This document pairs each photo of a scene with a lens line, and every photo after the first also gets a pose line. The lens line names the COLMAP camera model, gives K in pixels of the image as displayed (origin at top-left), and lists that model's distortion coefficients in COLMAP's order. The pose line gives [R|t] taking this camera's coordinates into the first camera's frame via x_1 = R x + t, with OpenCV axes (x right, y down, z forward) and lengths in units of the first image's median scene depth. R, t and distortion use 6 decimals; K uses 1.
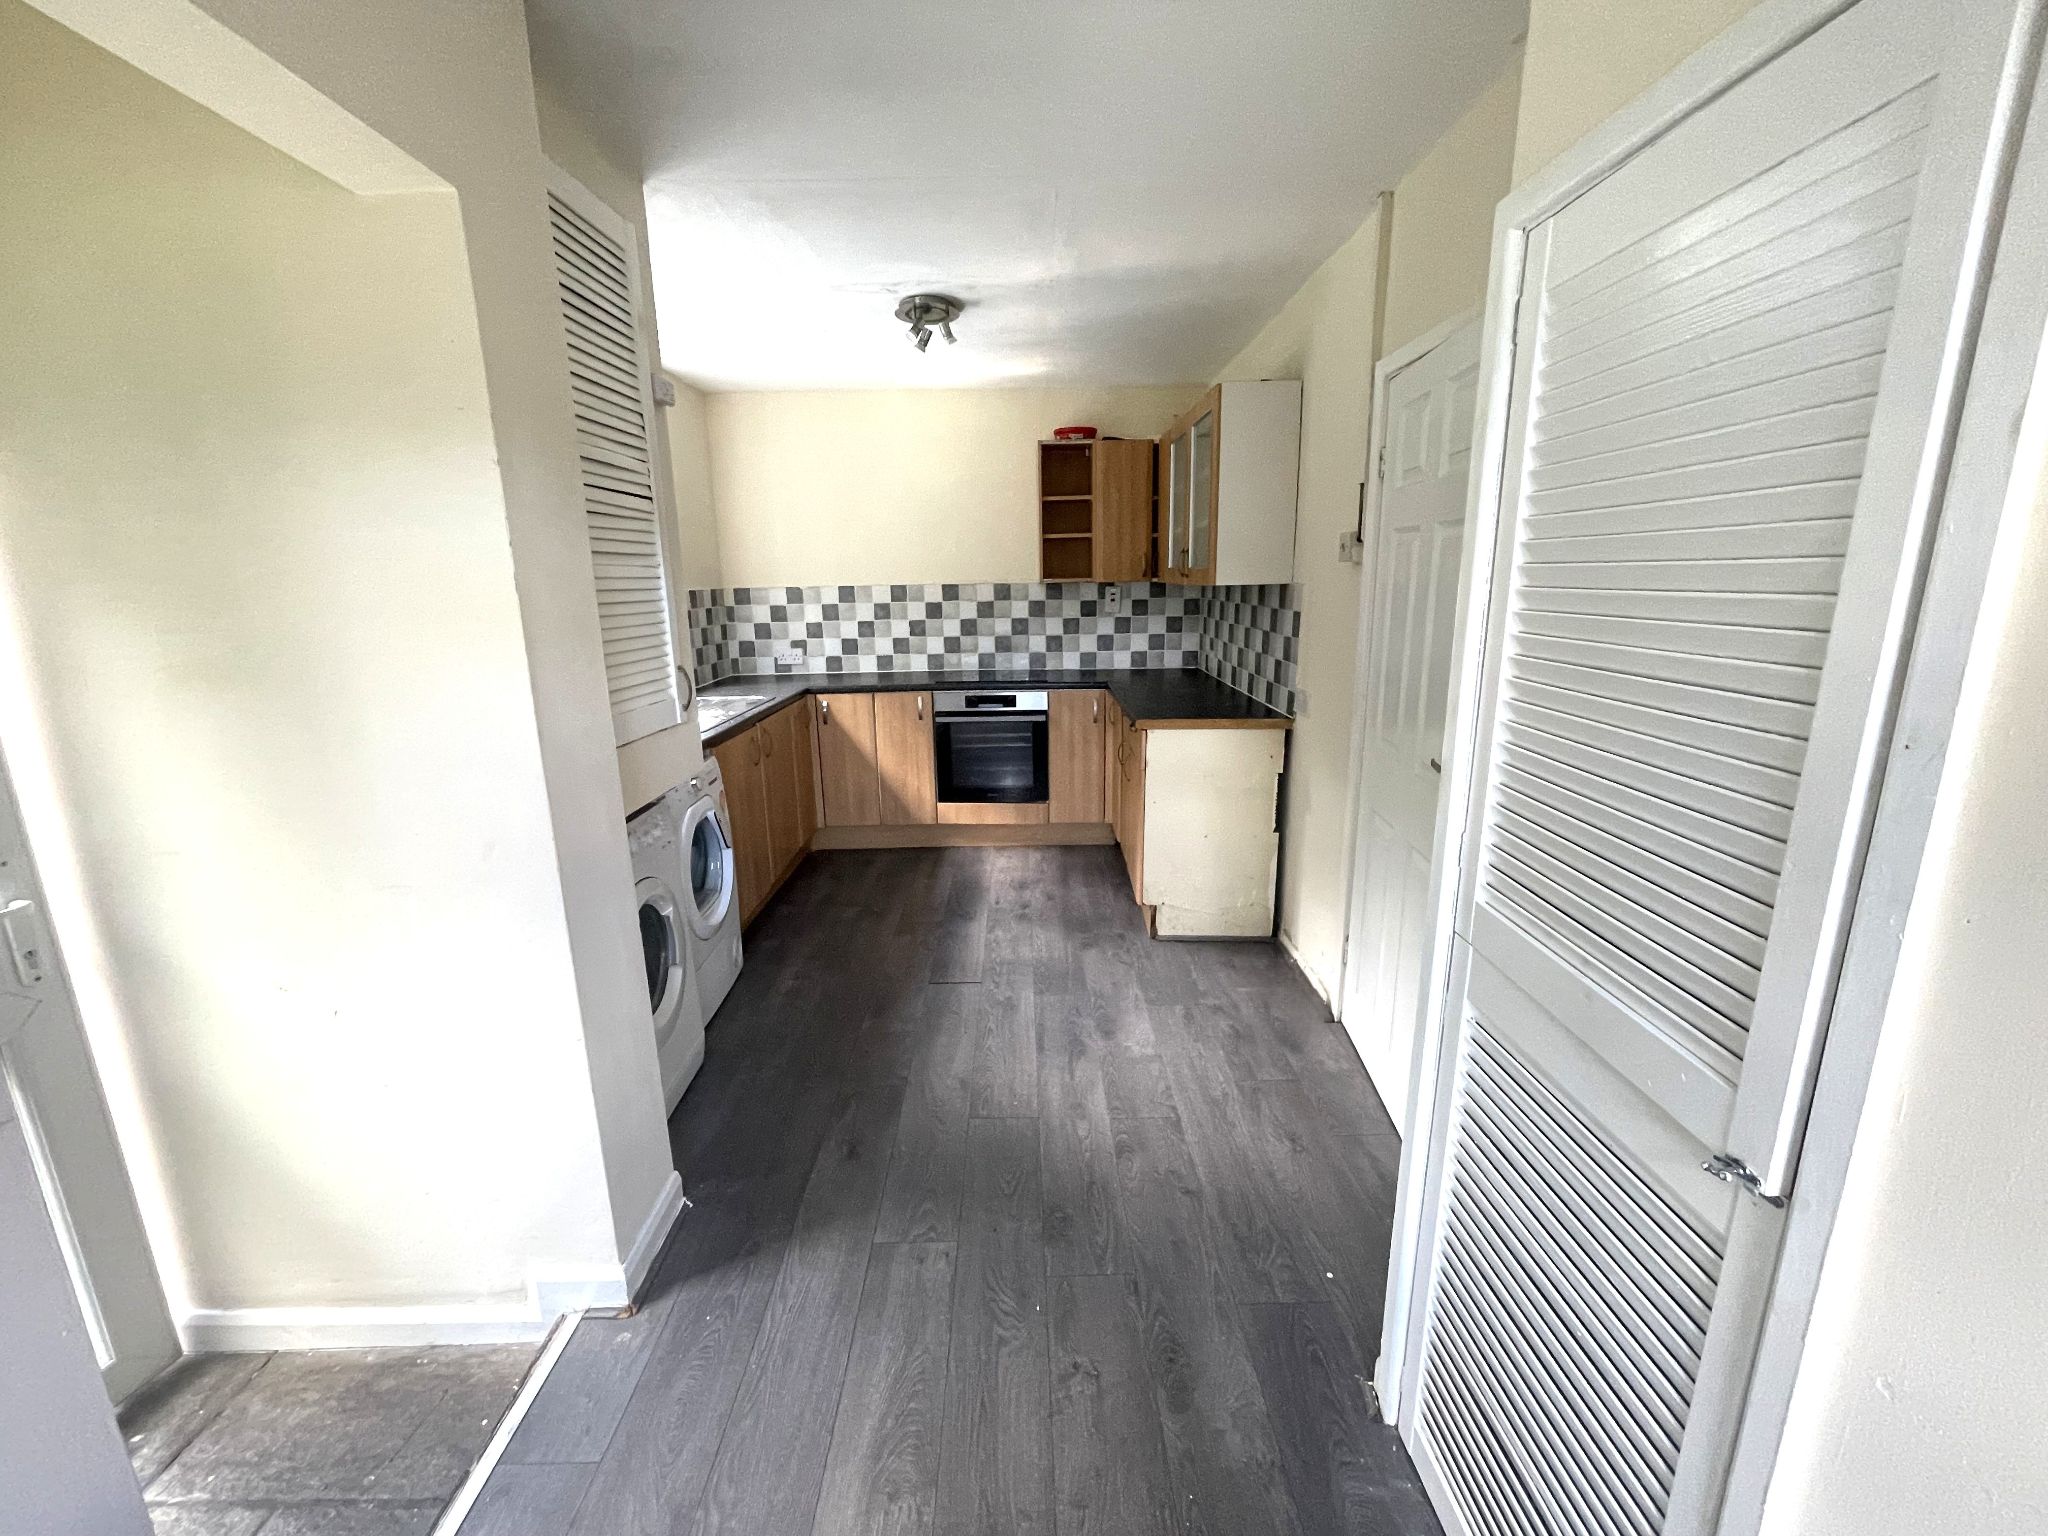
lens RADIAL K [[832.0, 0, 1024.1], [0, 832.0, 771.5], [0, 0, 1]] dist [0.001228, -0.000913]
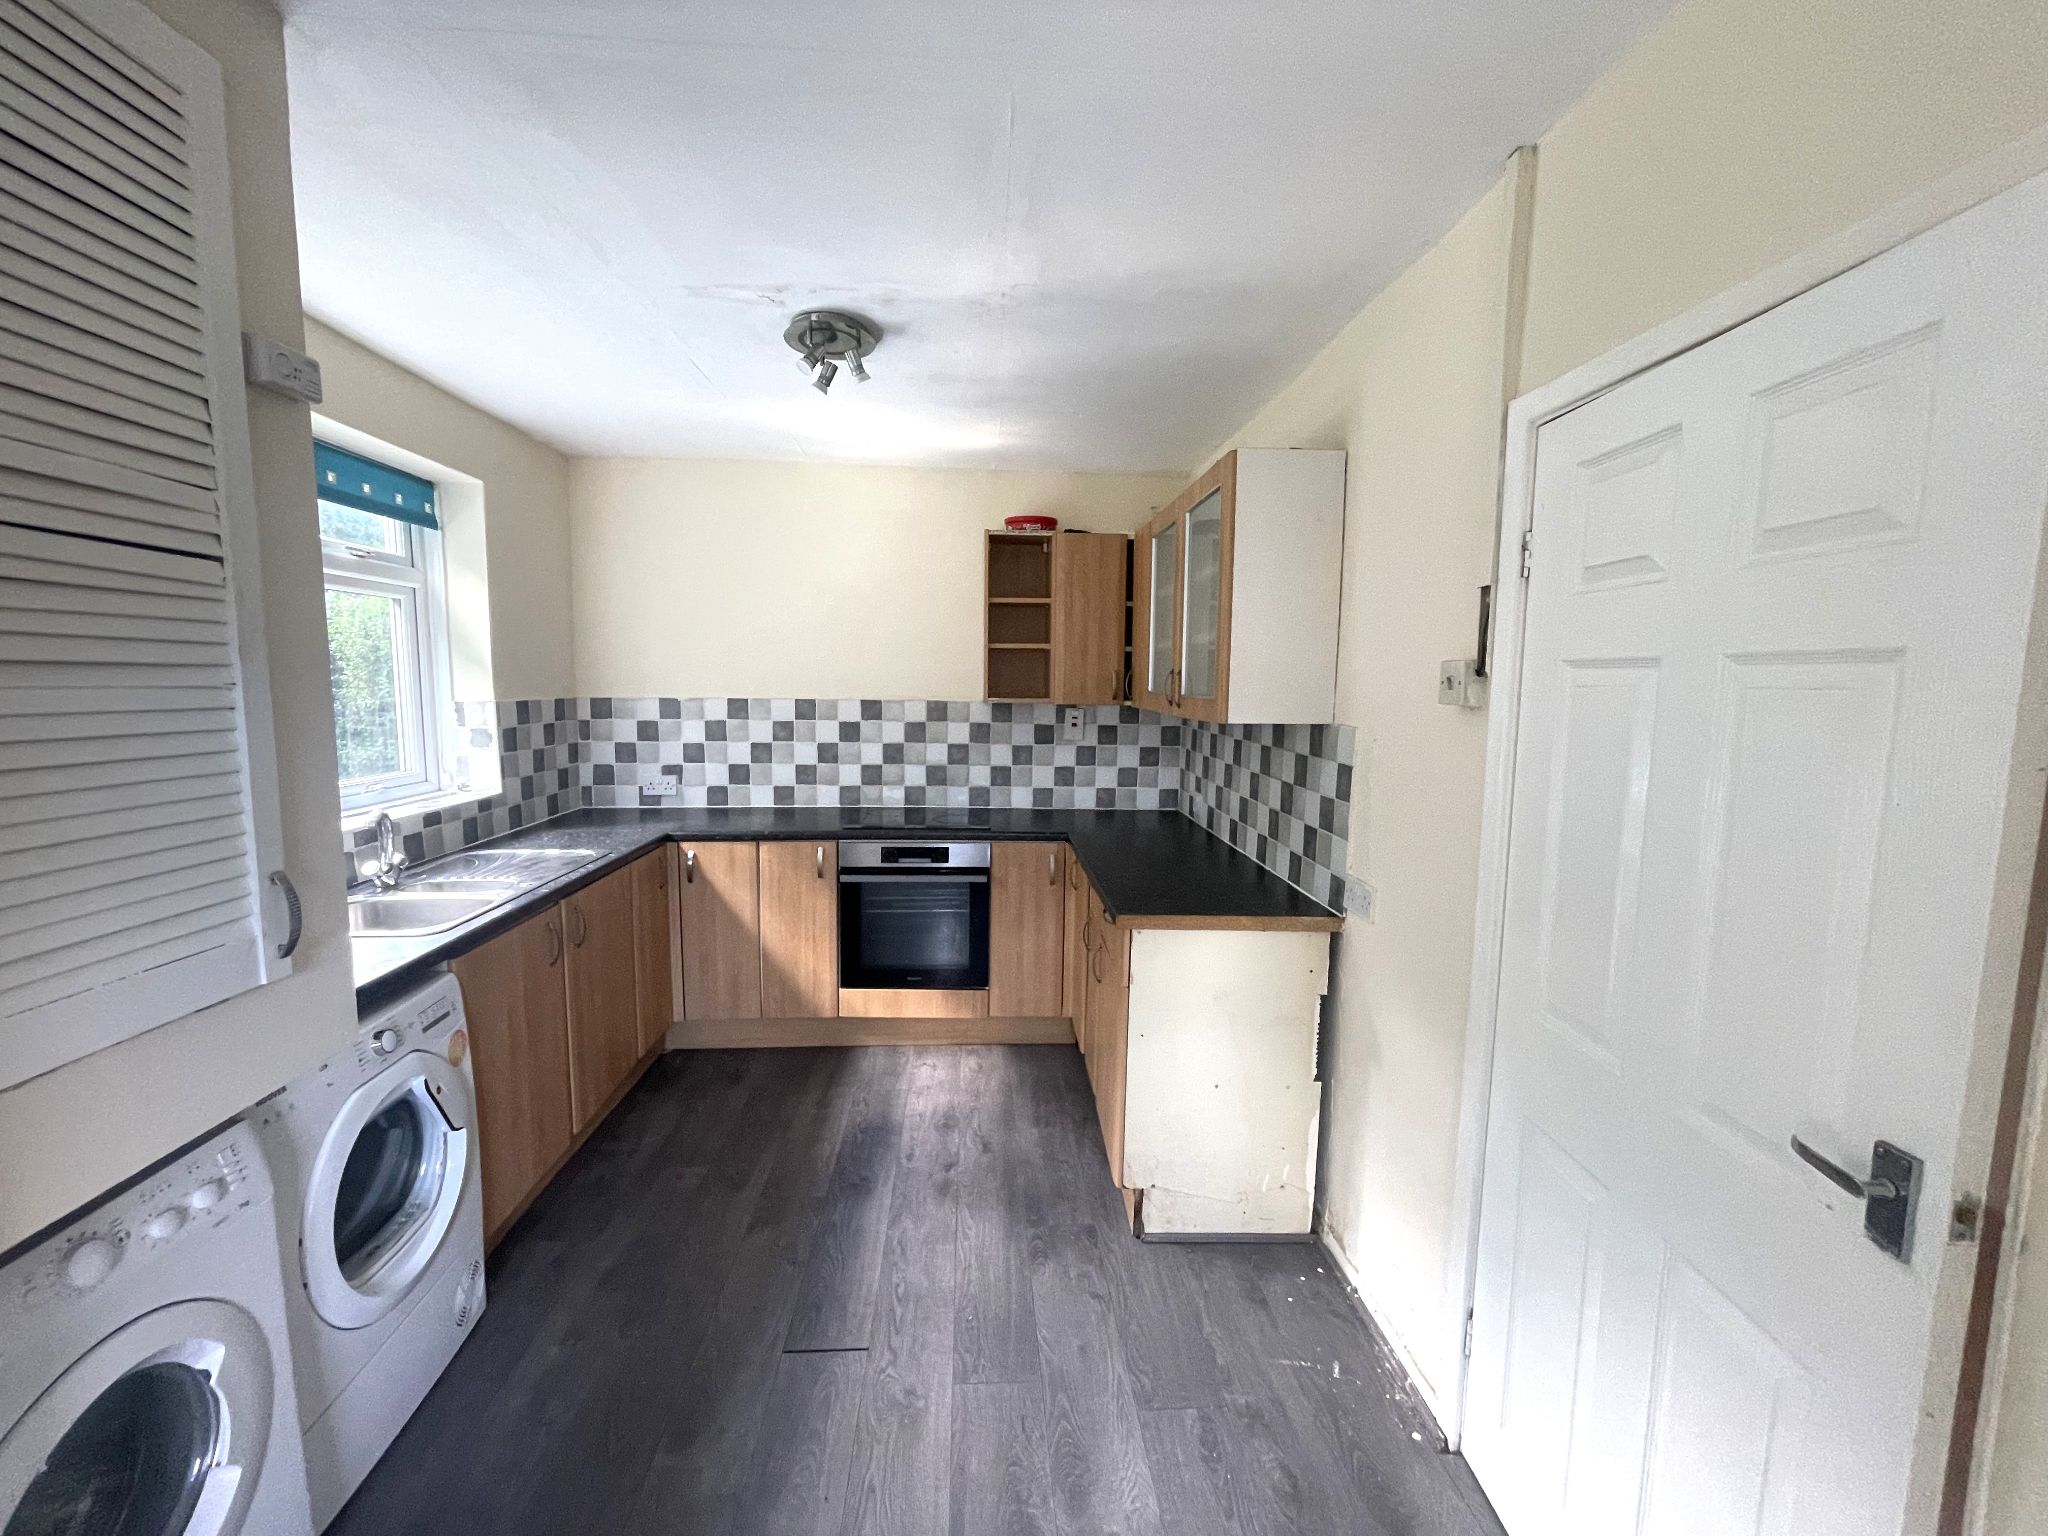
lens RADIAL K [[832.0, 0, 1021.3], [0, 832.0, 771.0], [0, 0, 1]] dist [0.001228, -0.000913]
pose [[0.998064, 0.023916, 0.057421, 0.014585], [-0.016801, 0.992469, -0.121336, -0.090557], [-0.059890, 0.120137, 0.990949, 0.300345]]
